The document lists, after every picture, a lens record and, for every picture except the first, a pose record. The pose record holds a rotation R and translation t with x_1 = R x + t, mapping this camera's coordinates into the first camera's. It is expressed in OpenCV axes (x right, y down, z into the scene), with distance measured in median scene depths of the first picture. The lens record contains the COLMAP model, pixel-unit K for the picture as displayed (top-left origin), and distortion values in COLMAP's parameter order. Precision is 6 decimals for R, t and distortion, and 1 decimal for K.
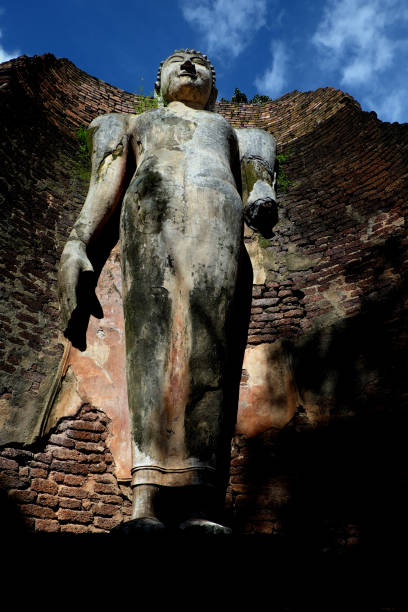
lens RADIAL K [[477.4, 0, 207.1], [0, 477.4, 308.5], [0, 0, 1]] dist [-0.050811, 0.047218]
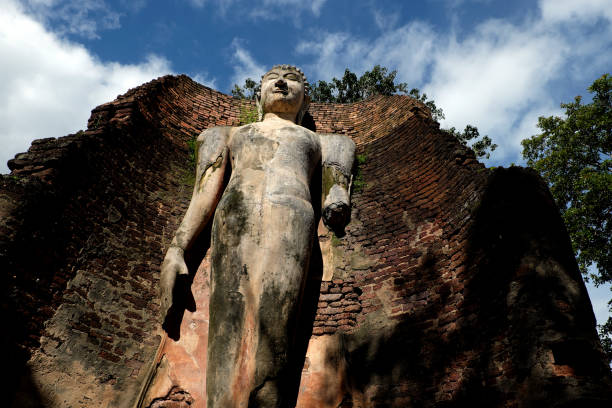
lens RADIAL K [[477.4, 0, 308.7], [0, 477.4, 202.8], [0, 0, 1]] dist [-0.050811, 0.047218]
pose [[0.995732, -0.007239, -0.092006, 0.184654], [-0.000422, 0.996552, -0.082971, -0.154341], [0.092289, 0.082656, 0.992296, -0.213134]]
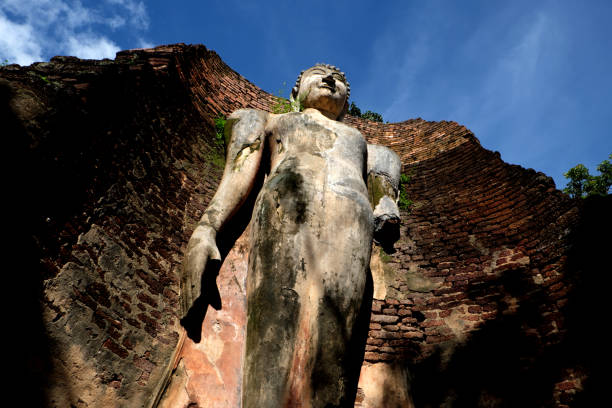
lens RADIAL K [[477.4, 0, 308.6], [0, 477.4, 203.5], [0, 0, 1]] dist [-0.050811, 0.047218]
pose [[0.984404, 0.168683, 0.049948, -0.125592], [-0.155038, 0.966014, -0.206833, -0.016659], [-0.083140, 0.195863, 0.977101, 0.006961]]
